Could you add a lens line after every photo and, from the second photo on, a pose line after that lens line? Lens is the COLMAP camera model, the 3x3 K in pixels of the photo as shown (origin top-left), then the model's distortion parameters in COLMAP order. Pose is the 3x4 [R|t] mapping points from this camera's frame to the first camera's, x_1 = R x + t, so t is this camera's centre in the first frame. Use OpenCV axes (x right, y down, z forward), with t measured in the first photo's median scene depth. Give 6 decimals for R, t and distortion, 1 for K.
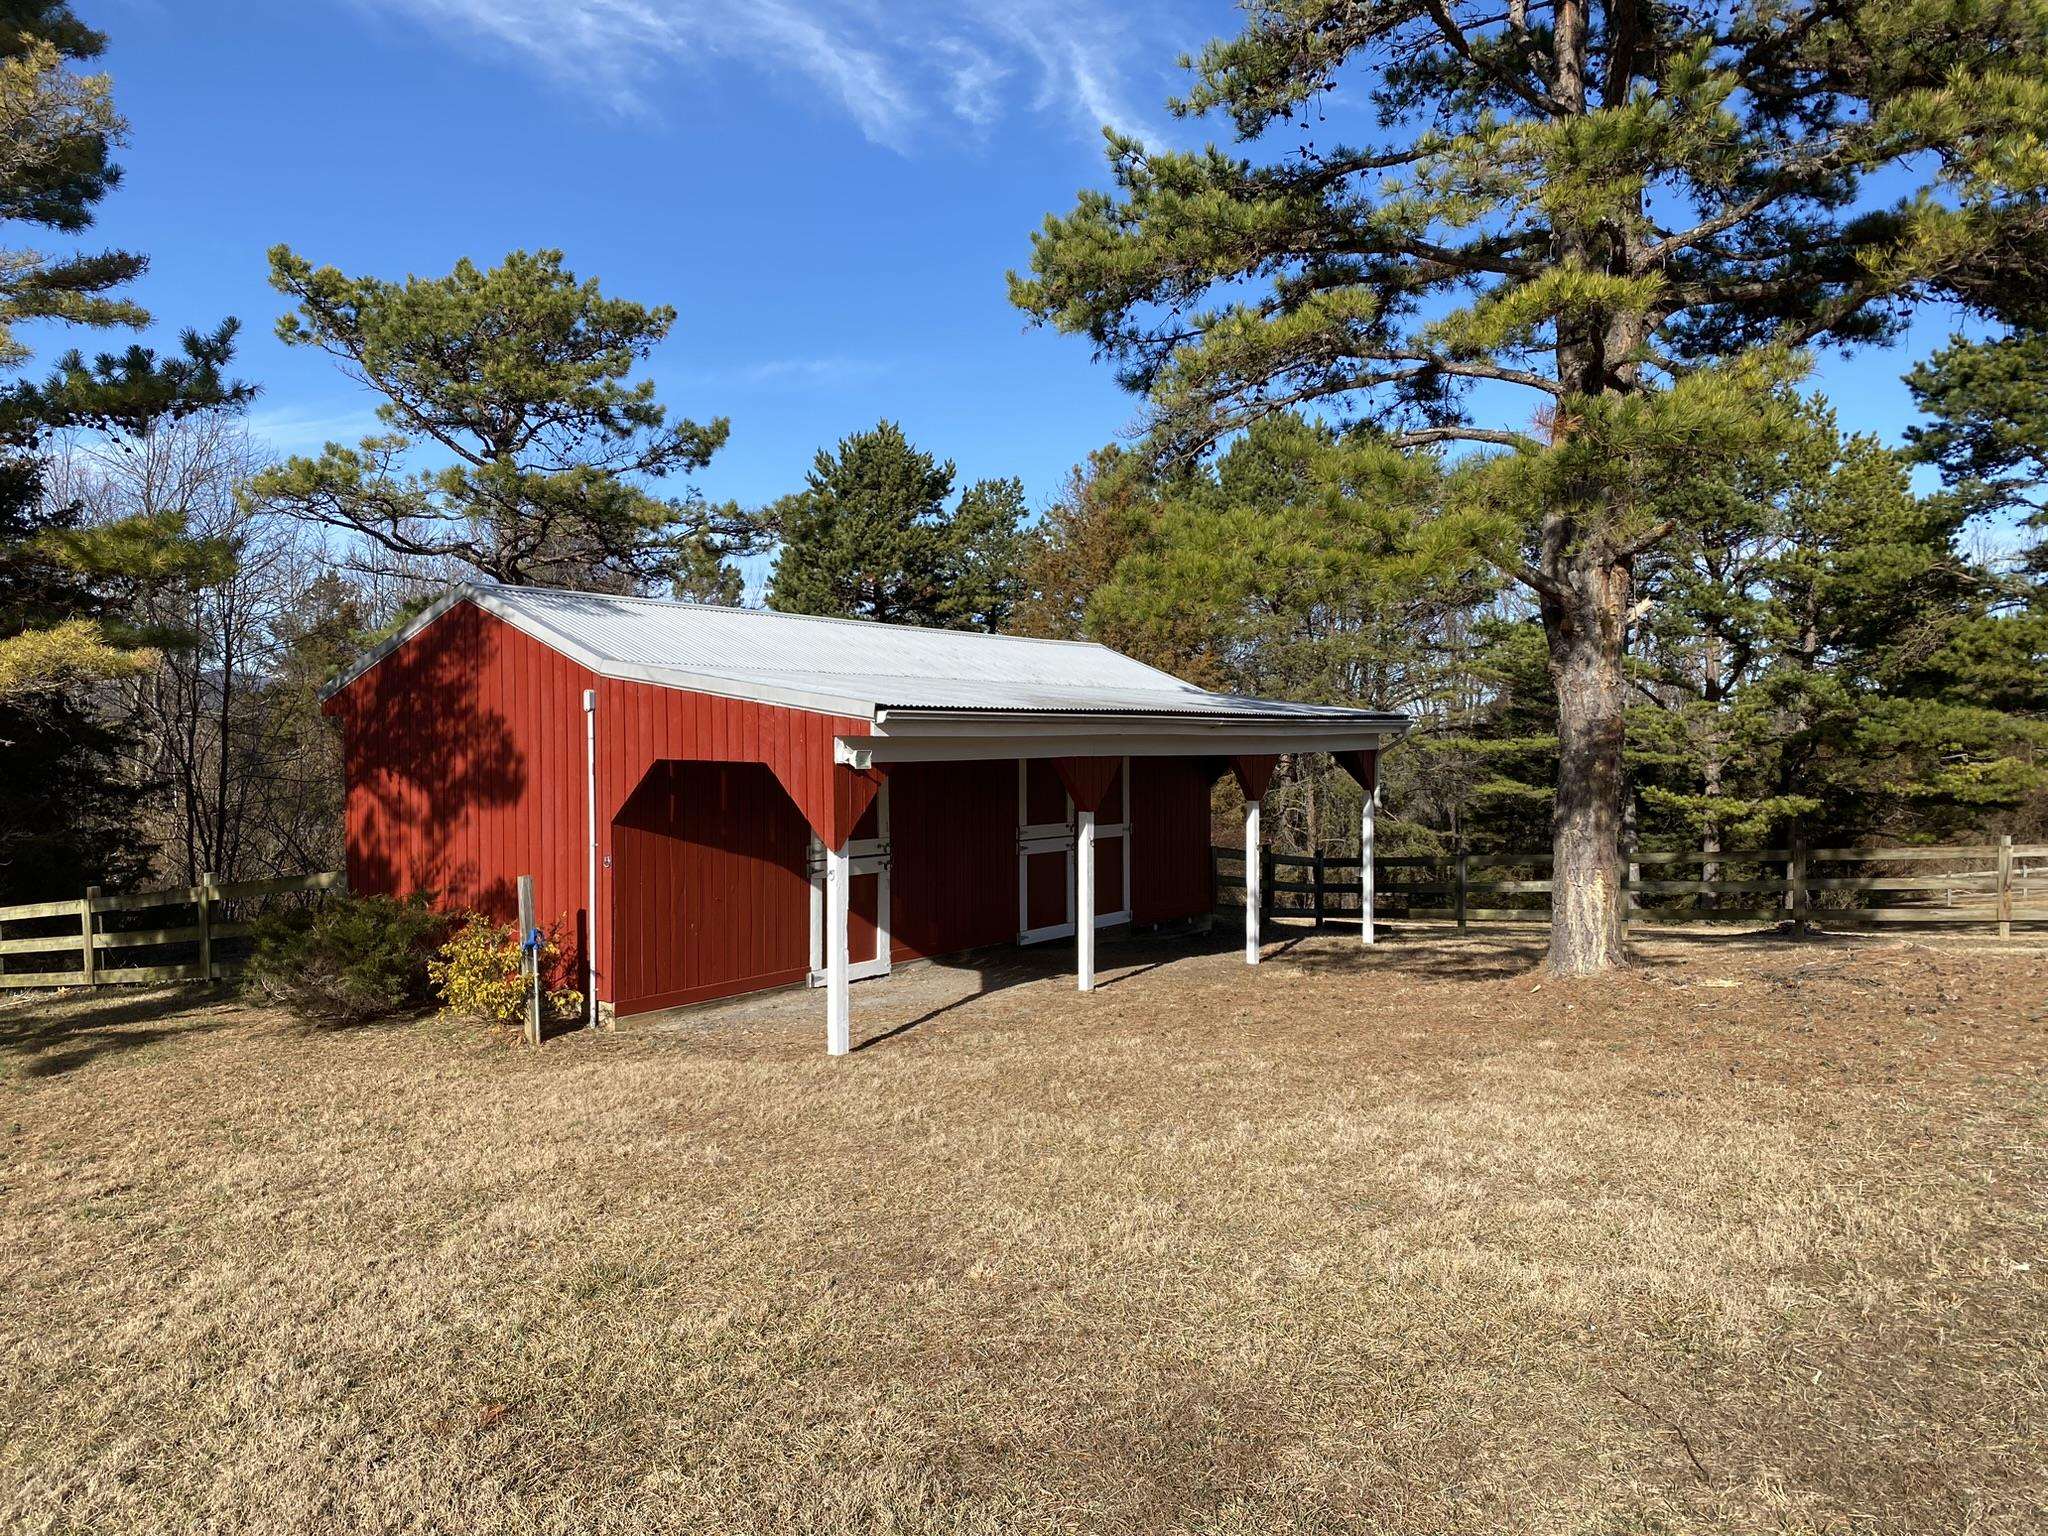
lens RADIAL K [[1534.7, 0, 1024.0], [0, 1534.7, 768.0], [0, 0, 1]] dist [0.058977, 0.001700]
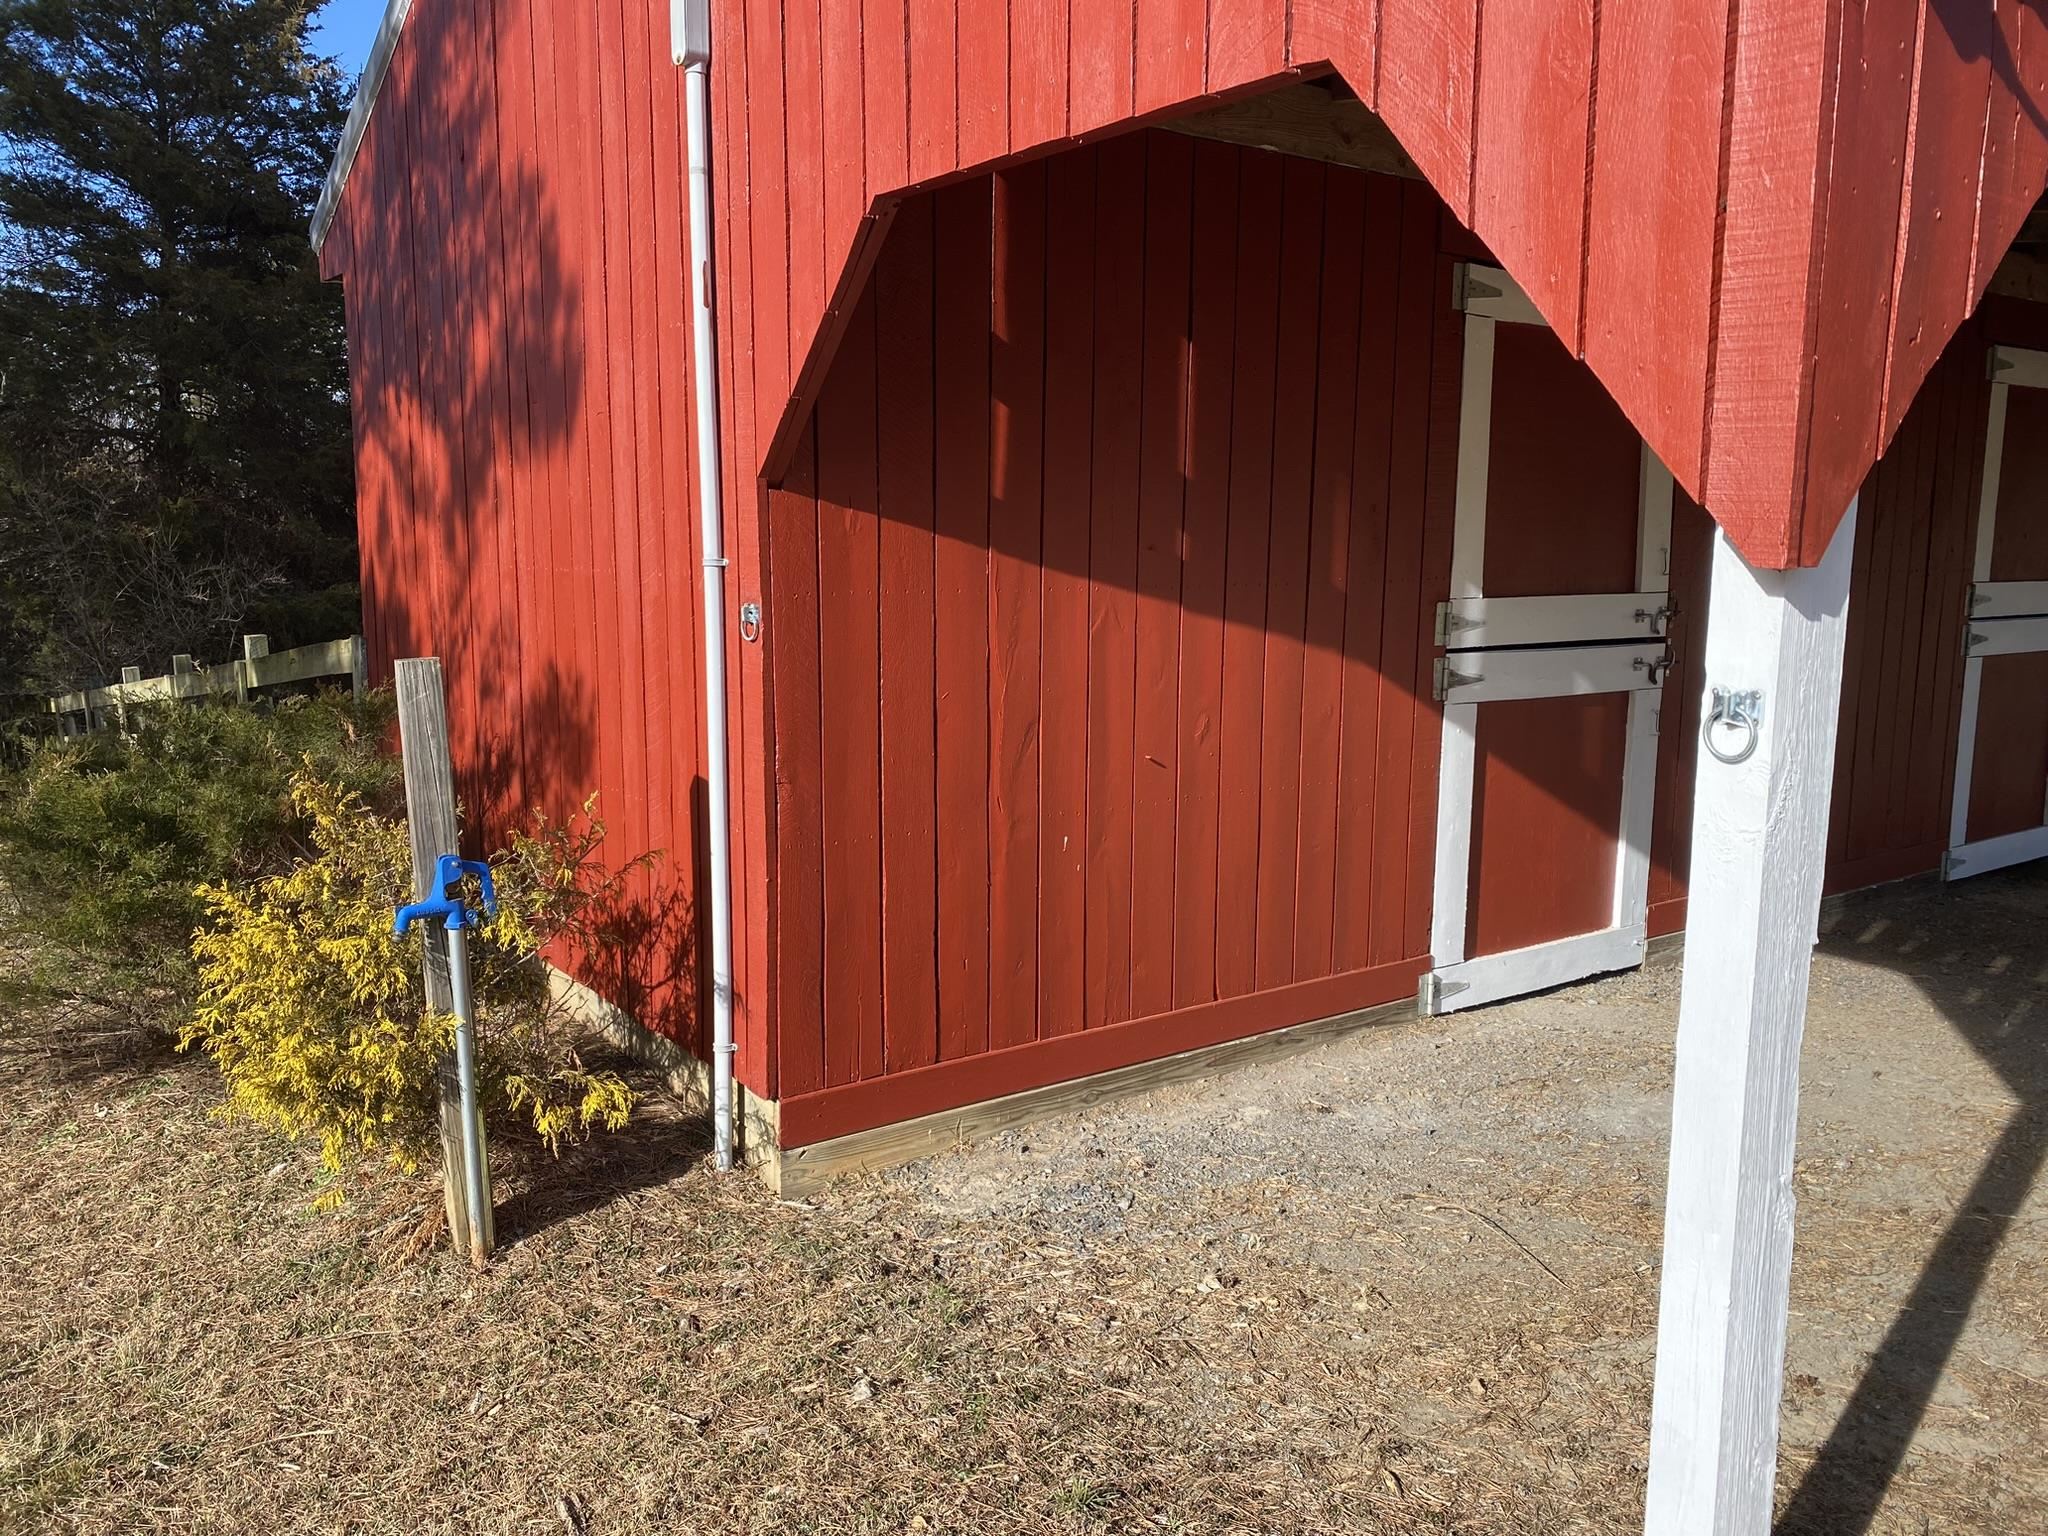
lens RADIAL K [[1534.7, 0, 1024.0], [0, 1534.7, 768.0], [0, 0, 1]] dist [0.058977, 0.001700]
pose [[0.937717, 0.060798, -0.342040, -0.108661], [-0.015612, 0.990947, 0.133342, 0.042651], [0.347050, -0.119698, 0.930177, 0.650654]]
